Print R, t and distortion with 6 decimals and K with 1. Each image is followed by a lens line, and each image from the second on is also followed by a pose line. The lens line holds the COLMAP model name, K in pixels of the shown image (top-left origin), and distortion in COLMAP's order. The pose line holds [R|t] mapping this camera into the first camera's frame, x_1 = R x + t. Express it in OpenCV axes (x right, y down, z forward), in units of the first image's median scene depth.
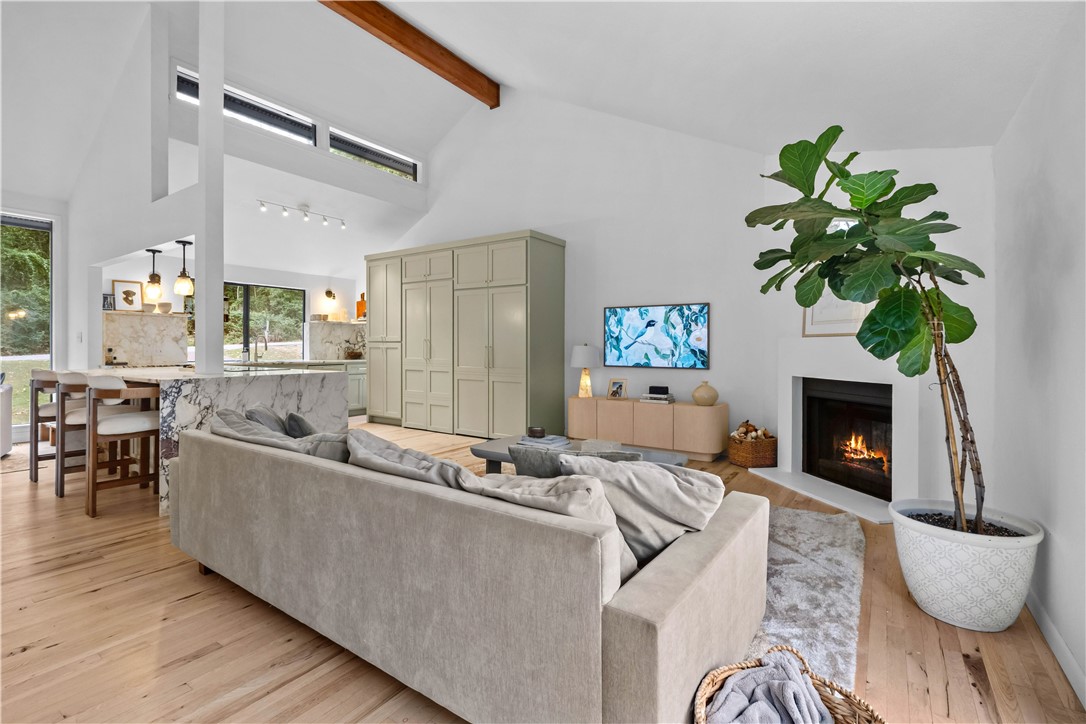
lens RADIAL K [[494.7, 0, 543.1], [0, 494.7, 351.9], [0, 0, 1]] dist [-0.000395, -0.000203]
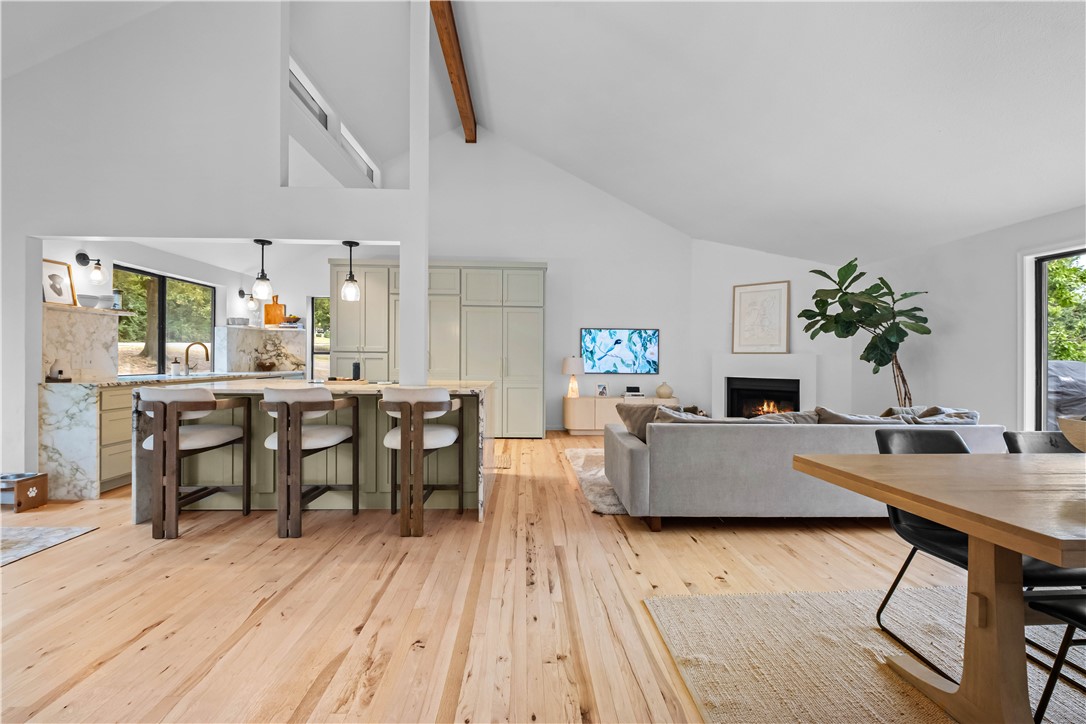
lens RADIAL K [[466.1, 0, 543.1], [0, 466.1, 359.5], [0, 0, 1]] dist [0.000935, -0.004787]
pose [[0.803659, 0.002031, 0.595087, -0.729572], [0.000041, 0.999994, -0.003469, -0.003142], [-0.595090, 0.002812, 0.803654, 0.077669]]
